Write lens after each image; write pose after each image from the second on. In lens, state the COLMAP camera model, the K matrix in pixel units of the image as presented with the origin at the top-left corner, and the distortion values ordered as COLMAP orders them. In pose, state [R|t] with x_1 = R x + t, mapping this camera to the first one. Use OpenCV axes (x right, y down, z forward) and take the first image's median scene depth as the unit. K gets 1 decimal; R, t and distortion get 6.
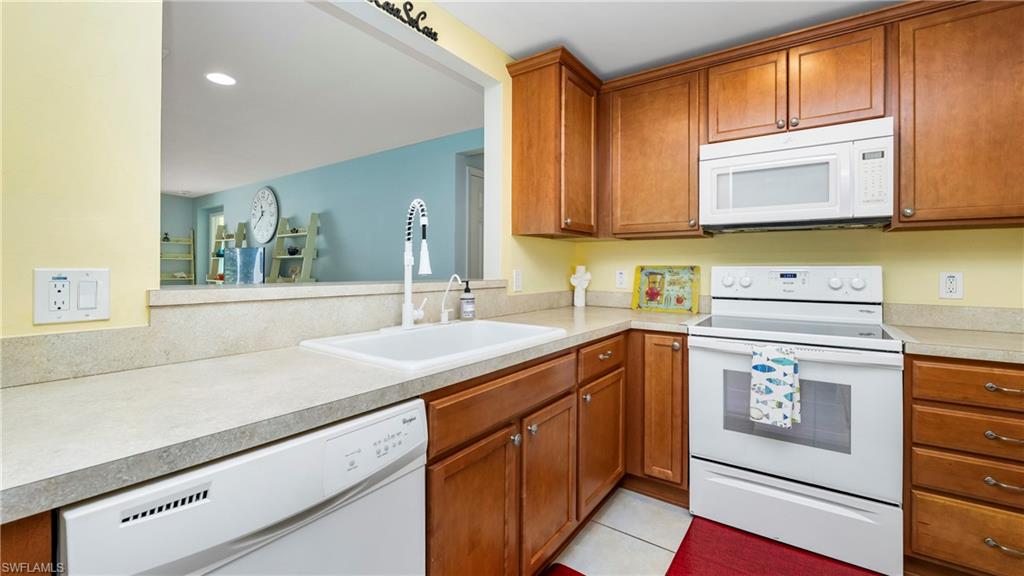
lens RADIAL K [[423.5, 0, 509.3], [0, 423.5, 265.4], [0, 0, 1]] dist [-0.004246, 0.000056]
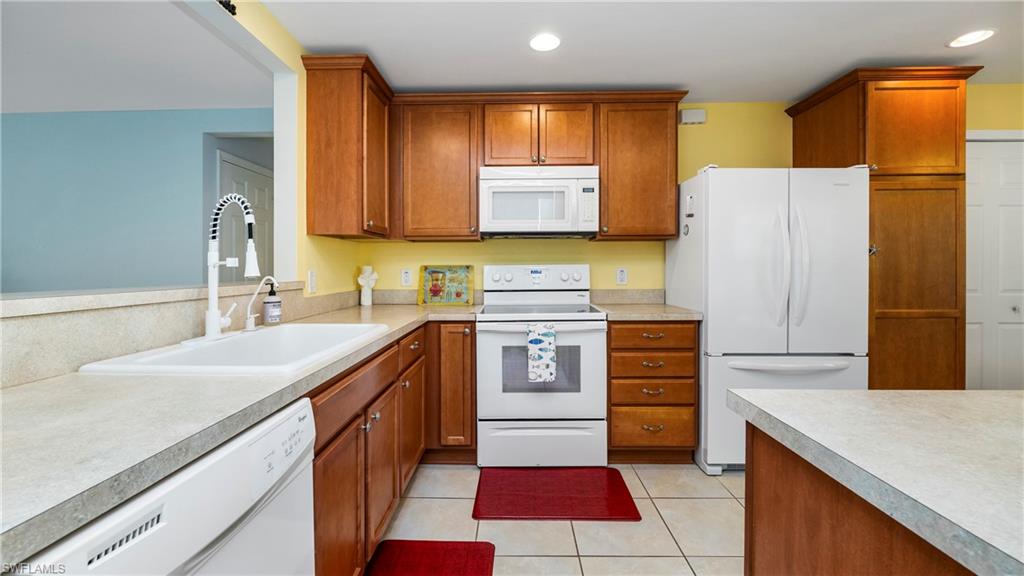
lens RADIAL K [[423.8, 0, 508.6], [0, 423.8, 268.0], [0, 0, 1]] dist [-0.002488, 0.000025]
pose [[0.821872, -0.010749, 0.569571, -0.201411], [0.006247, 0.999932, 0.009857, -0.002582], [-0.569638, -0.004543, 0.821883, -0.062172]]
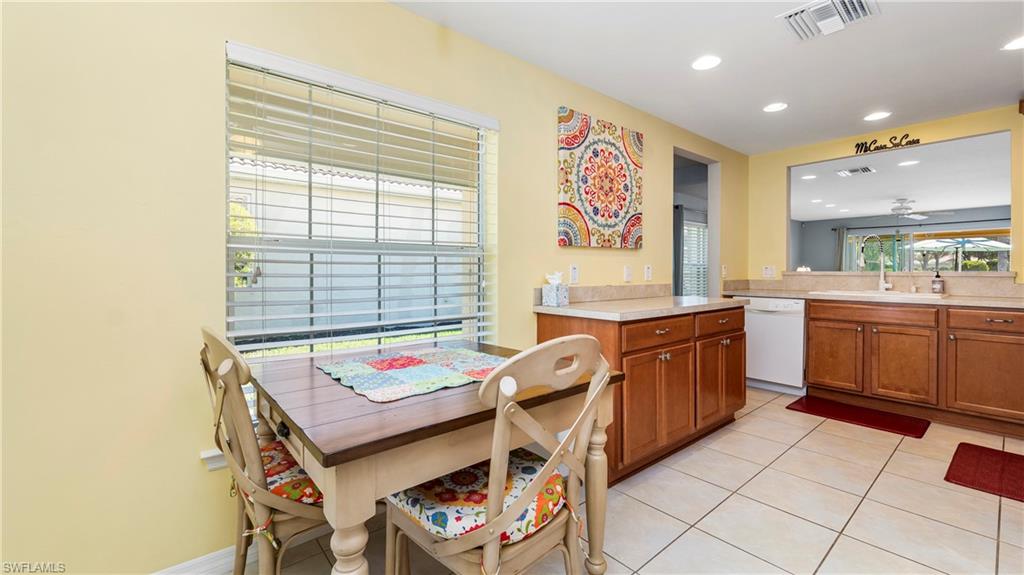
lens RADIAL K [[420.9, 0, 513.2], [0, 420.9, 273.1], [0, 0, 1]] dist [-0.003290, -0.000384]
pose [[-0.253354, -0.004564, -0.967363, 2.026891], [0.000929, 0.999987, -0.004961, 0.051480], [0.967373, -0.002155, -0.253346, -0.264180]]
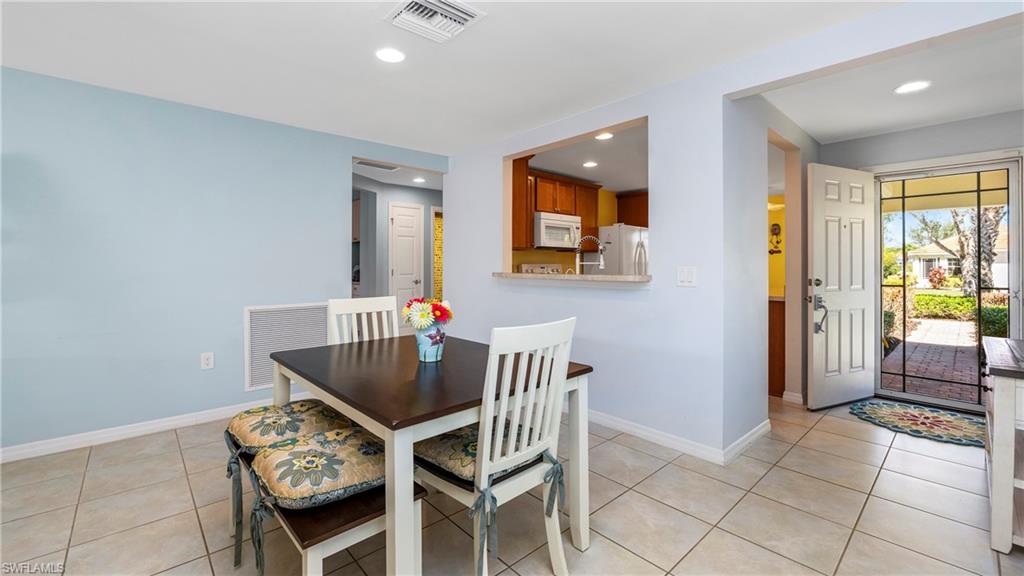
lens RADIAL K [[420.9, 0, 513.2], [0, 420.9, 273.6], [0, 0, 1]] dist [-0.003290, -0.000384]
pose [[0.208092, -0.025956, 0.977765, -2.036110], [0.001579, 0.999655, 0.026201, -0.010670], [-0.978108, -0.003908, 0.208061, 0.748442]]
